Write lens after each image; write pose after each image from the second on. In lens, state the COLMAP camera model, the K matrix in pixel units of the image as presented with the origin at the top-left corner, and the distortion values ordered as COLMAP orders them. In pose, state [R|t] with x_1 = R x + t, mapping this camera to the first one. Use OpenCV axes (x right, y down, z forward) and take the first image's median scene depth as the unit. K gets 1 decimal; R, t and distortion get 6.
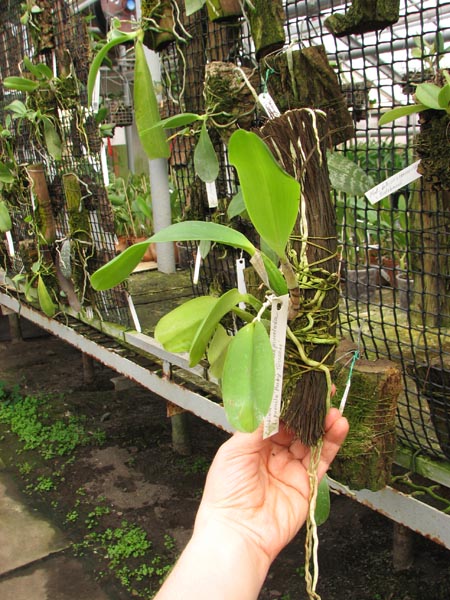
lens RADIAL K [[644.0, 0, 228.1], [0, 644.0, 308.5], [0, 0, 1]] dist [-0.097518, 0.000000]
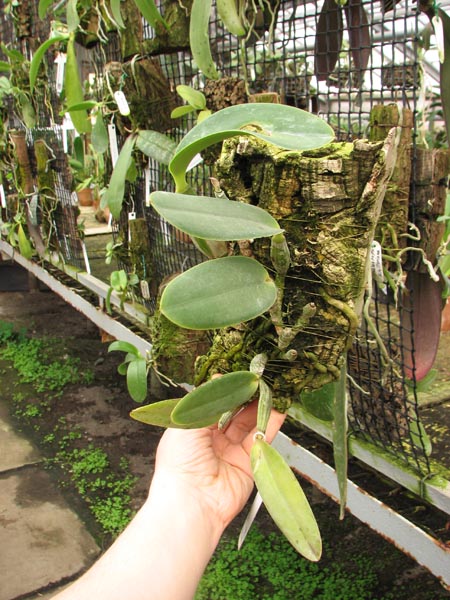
lens RADIAL K [[644.0, 0, 221.1], [0, 644.0, 313.5], [0, 0, 1]] dist [-0.097518, 0.000000]
pose [[0.994988, 0.073938, -0.067327, 0.139942], [-0.070501, 0.996152, 0.052067, 0.021415], [0.070917, -0.047060, 0.996371, -0.138198]]
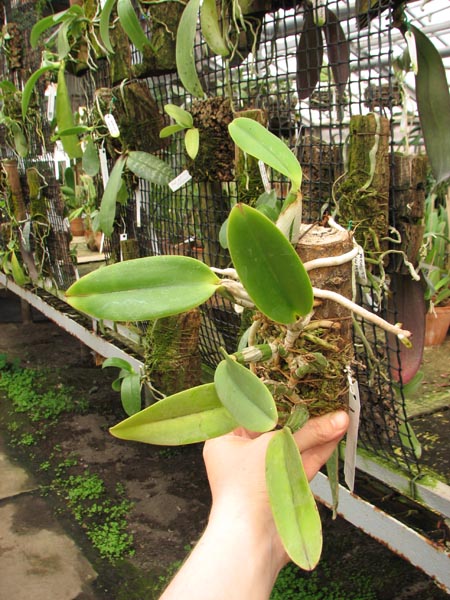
lens RADIAL K [[644.0, 0, 218.9], [0, 644.0, 315.5], [0, 0, 1]] dist [-0.097518, 0.000000]
pose [[0.996807, 0.048603, -0.063359, 0.143079], [-0.048171, 0.998804, 0.008328, 0.033033], [0.063688, -0.005249, 0.997956, -0.148531]]
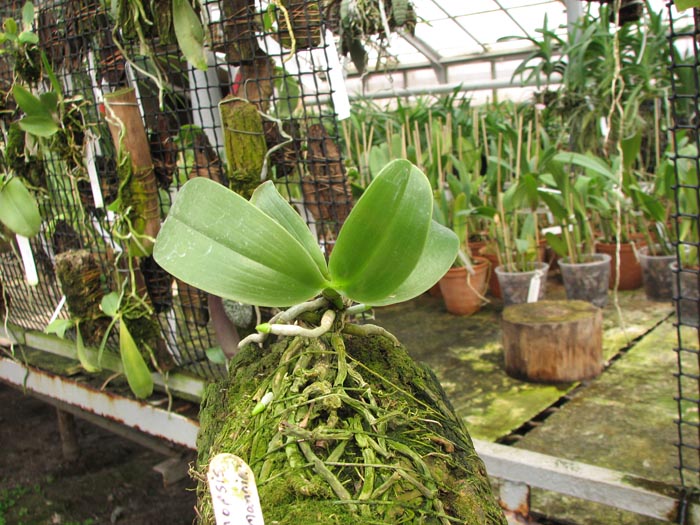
lens RADIAL K [[751.3, 0, 344.0], [0, 751.3, 267.7], [0, 0, 1]] dist [-0.097518, 0.000000]
pose [[0.964996, -0.082507, 0.248947, -0.218161], [0.096943, 0.994214, -0.046273, -0.039259], [-0.243689, 0.068787, 0.967411, 0.321337]]
